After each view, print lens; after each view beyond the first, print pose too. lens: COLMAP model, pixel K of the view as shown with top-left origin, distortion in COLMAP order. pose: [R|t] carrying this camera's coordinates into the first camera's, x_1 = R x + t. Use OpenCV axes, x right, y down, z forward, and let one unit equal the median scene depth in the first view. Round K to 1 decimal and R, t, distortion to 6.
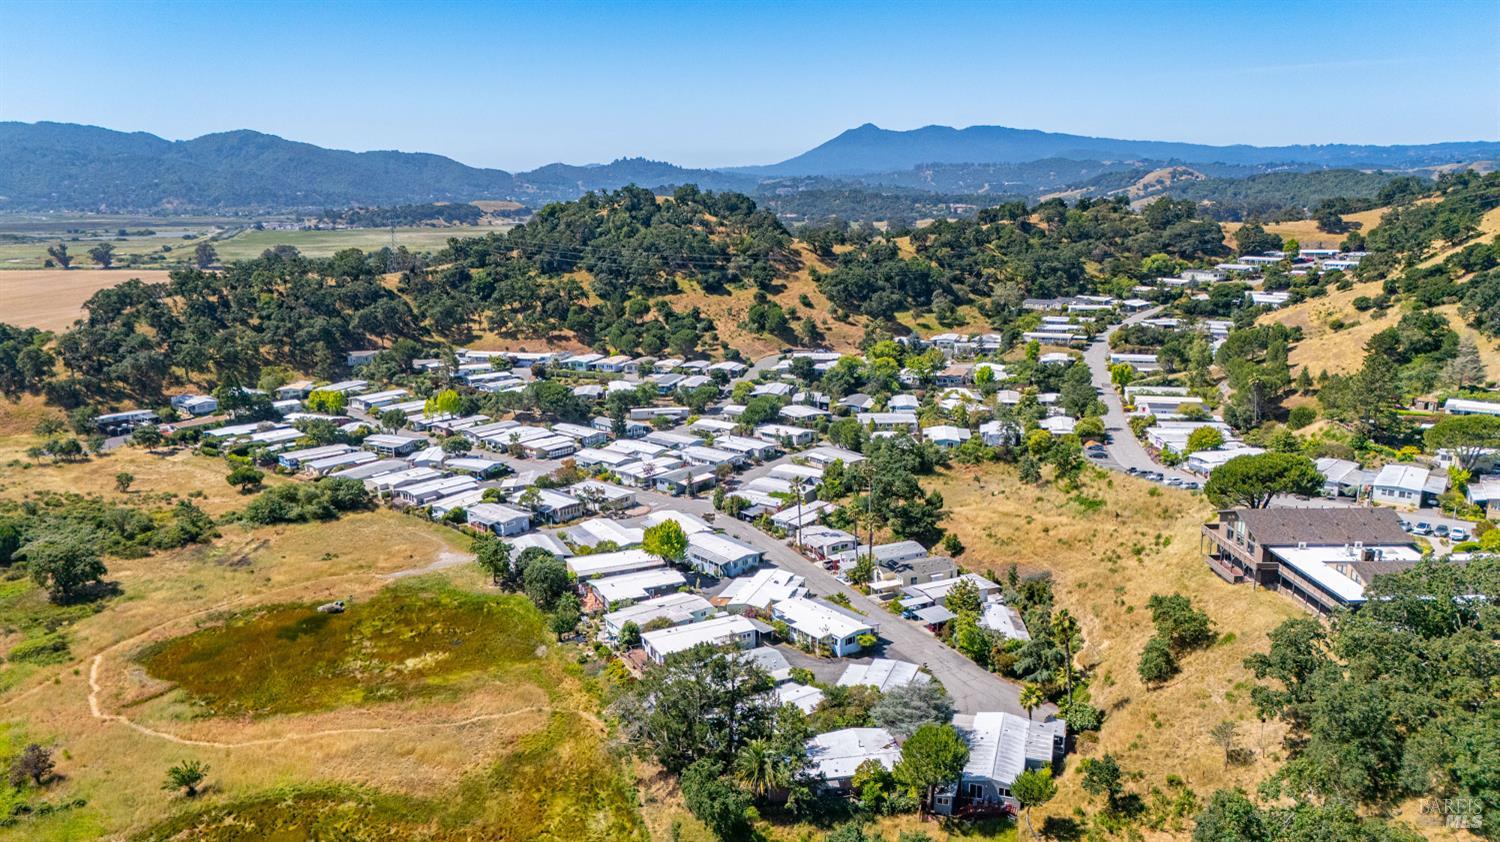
lens RADIAL K [[1097.2, 0, 752.5], [0, 1097.2, 421.3], [0, 0, 1]] dist [0.092063, -0.105735]
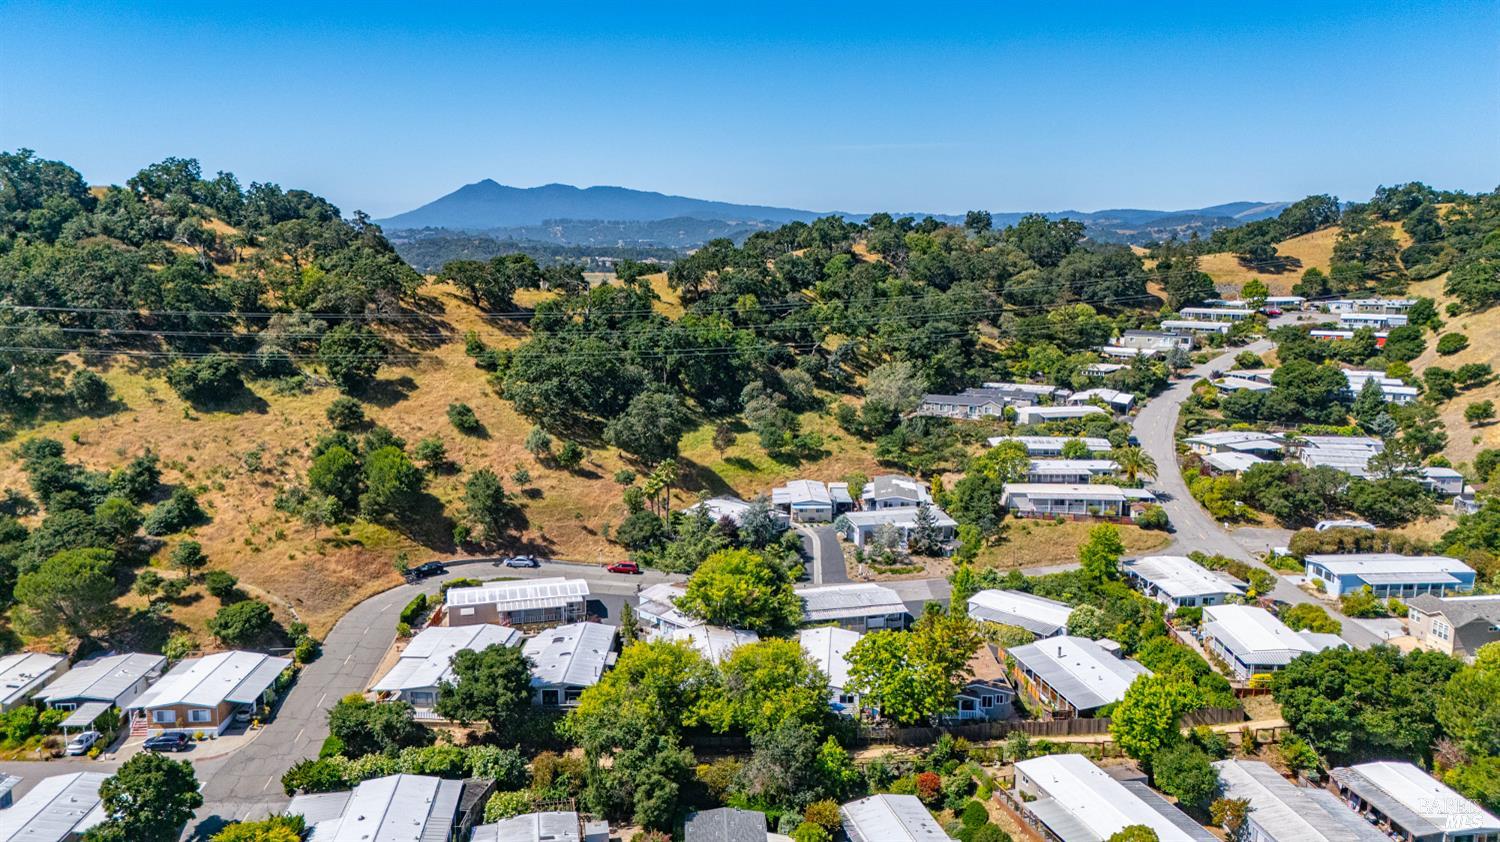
lens RADIAL K [[1097.2, 0, 752.5], [0, 1097.2, 421.3], [0, 0, 1]] dist [0.092063, -0.105735]
pose [[0.945059, -0.042504, 0.324126, 0.015494], [0.059387, 0.997335, -0.042370, -0.082299], [-0.321462, 0.059291, 0.945065, 0.556631]]
